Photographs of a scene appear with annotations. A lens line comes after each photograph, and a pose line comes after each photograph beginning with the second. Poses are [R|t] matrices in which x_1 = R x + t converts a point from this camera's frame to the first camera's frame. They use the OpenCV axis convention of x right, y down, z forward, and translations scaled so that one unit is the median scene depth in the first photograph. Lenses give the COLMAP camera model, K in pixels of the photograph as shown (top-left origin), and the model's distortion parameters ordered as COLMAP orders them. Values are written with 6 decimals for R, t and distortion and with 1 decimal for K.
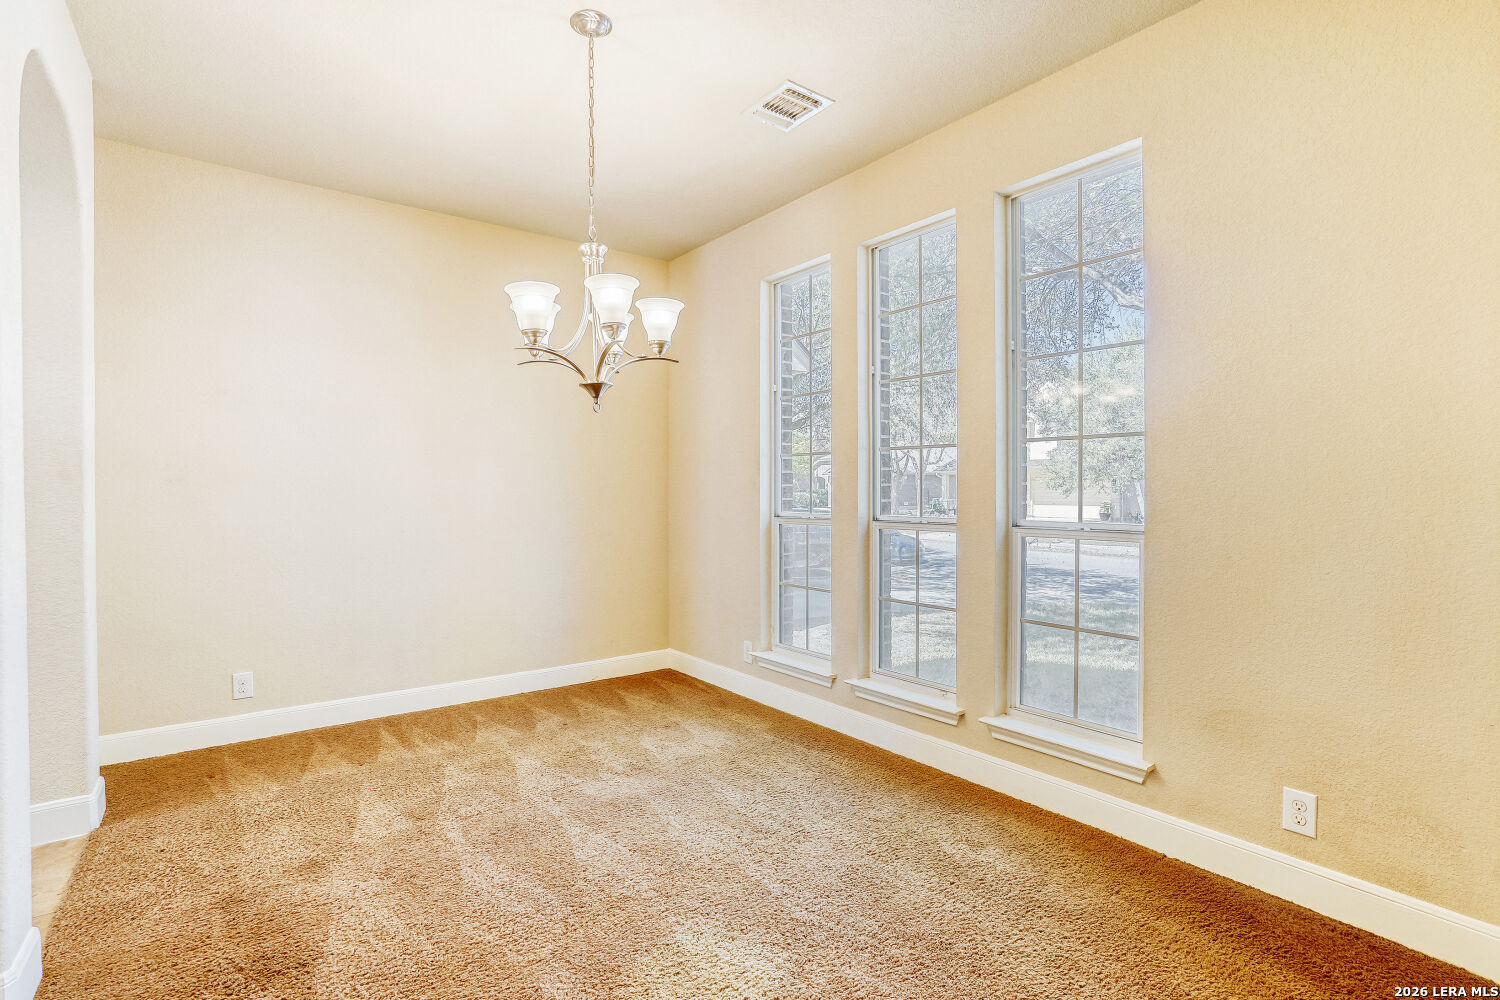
lens RADIAL K [[690.8, 0, 748.2], [0, 690.8, 493.1], [0, 0, 1]] dist [-0.017238, 0.007690]
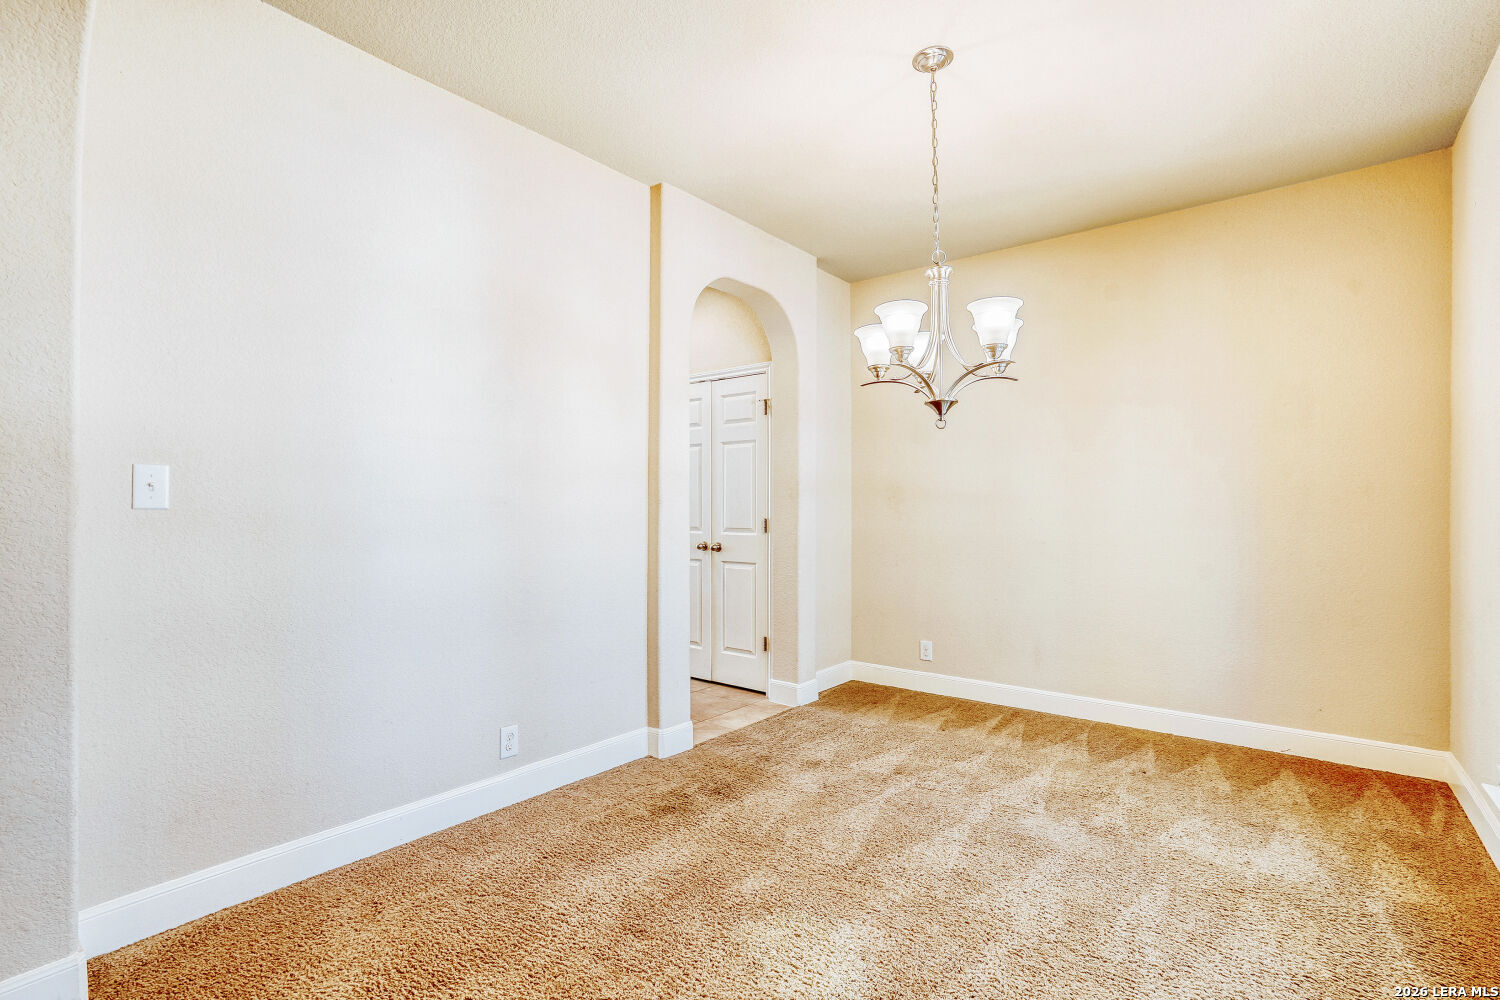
lens RADIAL K [[690.8, 0, 748.8], [0, 690.8, 506.2], [0, 0, 1]] dist [-0.017238, 0.007690]
pose [[0.271434, -0.001096, -0.962457, 0.505719], [-0.002108, 0.999996, -0.001734, 0.002238], [0.962455, 0.002500, 0.271430, 0.328651]]
